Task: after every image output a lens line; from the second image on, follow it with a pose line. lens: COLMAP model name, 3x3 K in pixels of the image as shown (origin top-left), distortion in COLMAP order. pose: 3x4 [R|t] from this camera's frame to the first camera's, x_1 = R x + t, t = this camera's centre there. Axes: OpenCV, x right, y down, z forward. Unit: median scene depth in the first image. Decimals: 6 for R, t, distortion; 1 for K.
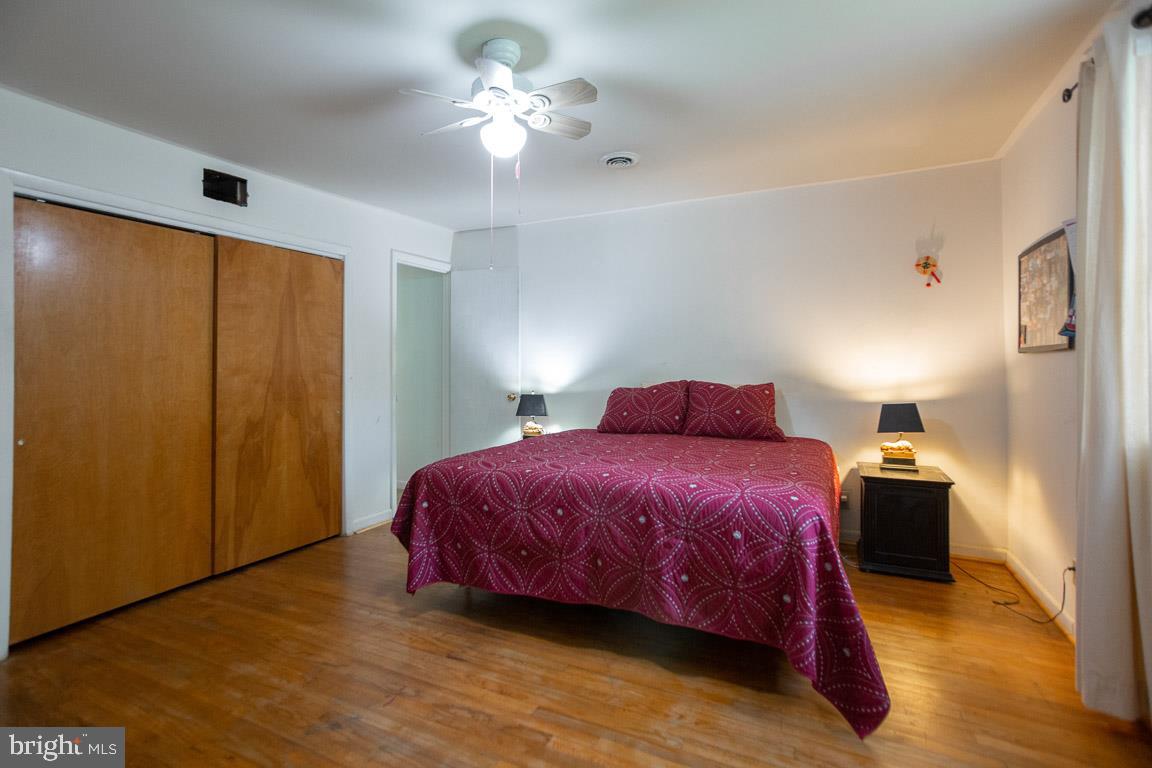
lens RADIAL K [[559.2, 0, 581.1], [0, 559.2, 370.0], [0, 0, 1]] dist [-0.038757, 0.000641]
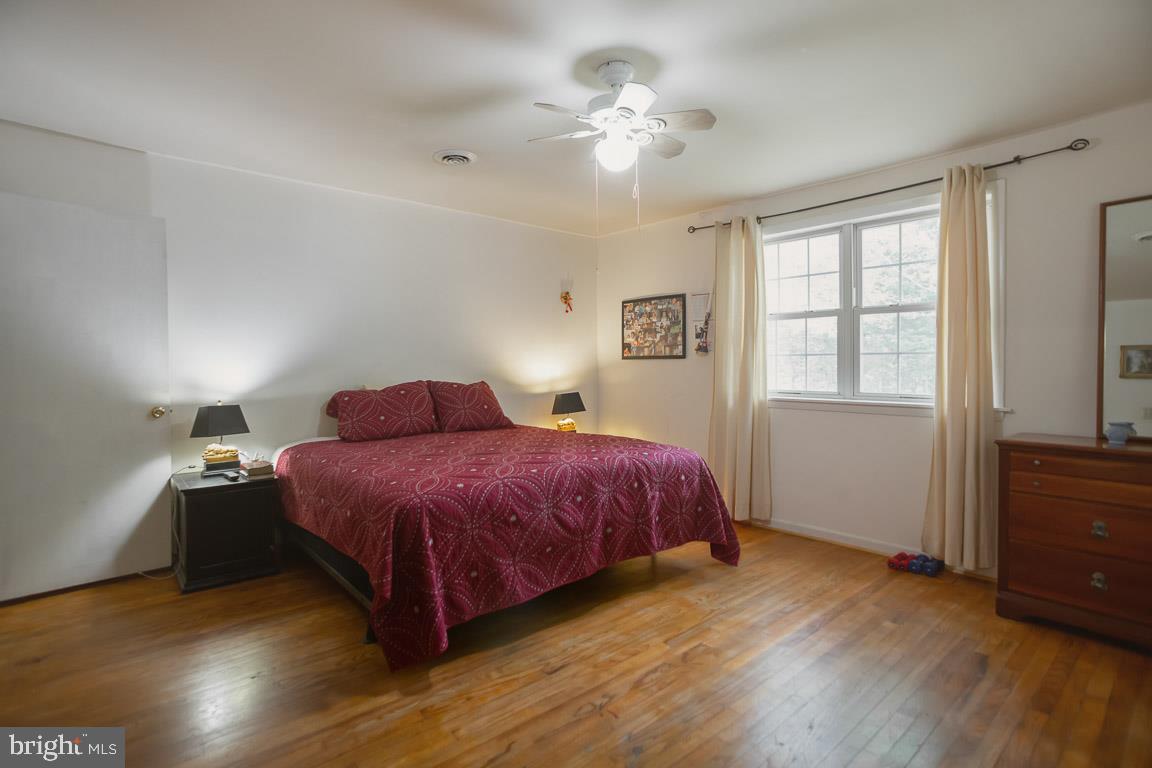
lens RADIAL K [[559.2, 0, 581.1], [0, 559.2, 370.0], [0, 0, 1]] dist [-0.038757, 0.000641]
pose [[0.383313, -0.005857, 0.923600, -0.992801], [0.002677, 0.999983, 0.005231, -0.008170], [-0.923614, 0.000468, 0.383322, 0.529370]]
